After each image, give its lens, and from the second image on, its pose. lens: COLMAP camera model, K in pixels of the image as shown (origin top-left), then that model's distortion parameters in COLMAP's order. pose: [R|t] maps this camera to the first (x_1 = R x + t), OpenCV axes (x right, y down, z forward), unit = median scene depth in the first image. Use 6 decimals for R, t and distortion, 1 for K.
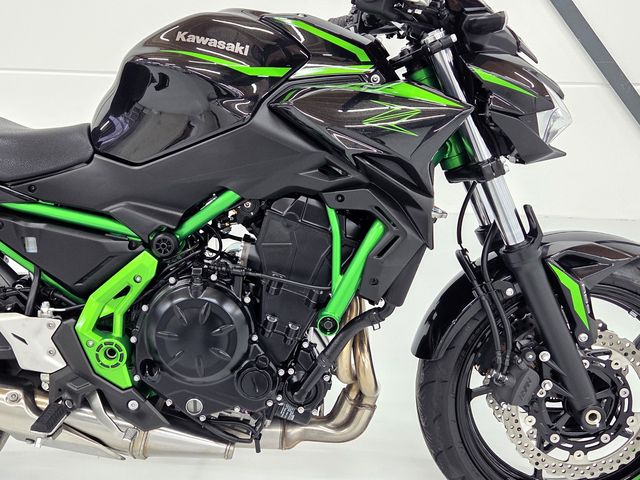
lens RADIAL K [[739.2, 0, 346.2], [0, 739.2, 238.0], [0, 0, 1]] dist [0.106241, -0.055779]
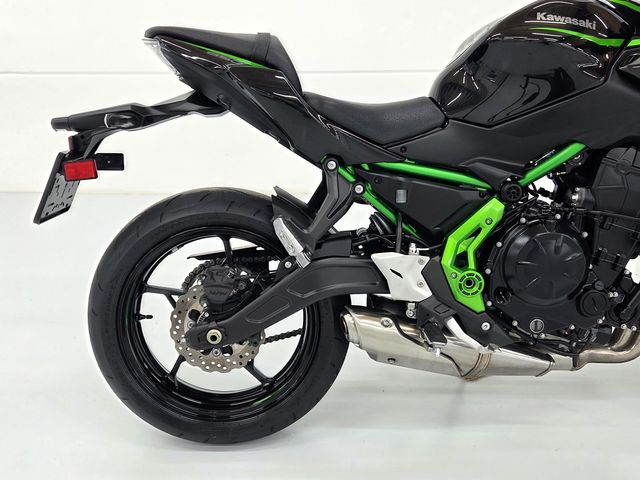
lens RADIAL K [[739.2, 0, 346.2], [0, 739.2, 238.0], [0, 0, 1]] dist [0.106241, -0.055779]
pose [[0.998575, -0.037093, 0.038367, -0.555772], [0.037401, 0.999273, -0.007328, 0.081874], [-0.038068, 0.008752, 0.999237, -0.192195]]
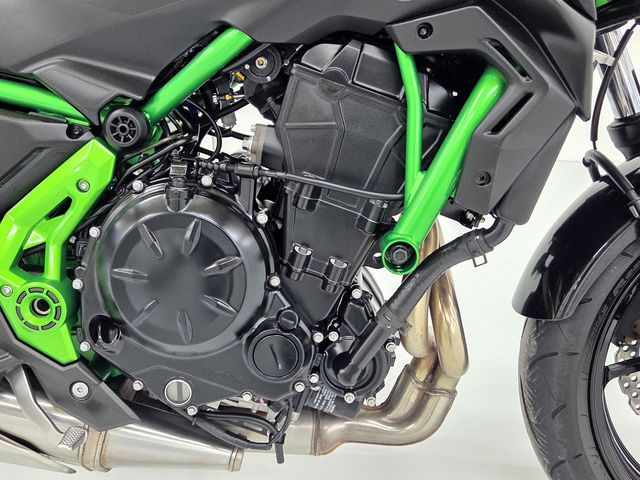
lens RADIAL K [[739.2, 0, 346.2], [0, 739.2, 238.0], [0, 0, 1]] dist [0.106241, -0.055779]
pose [[0.999890, -0.002165, -0.014700, -0.054990], [0.002544, 0.999663, 0.025824, 0.082481], [0.014639, -0.025858, 0.999558, 0.388055]]
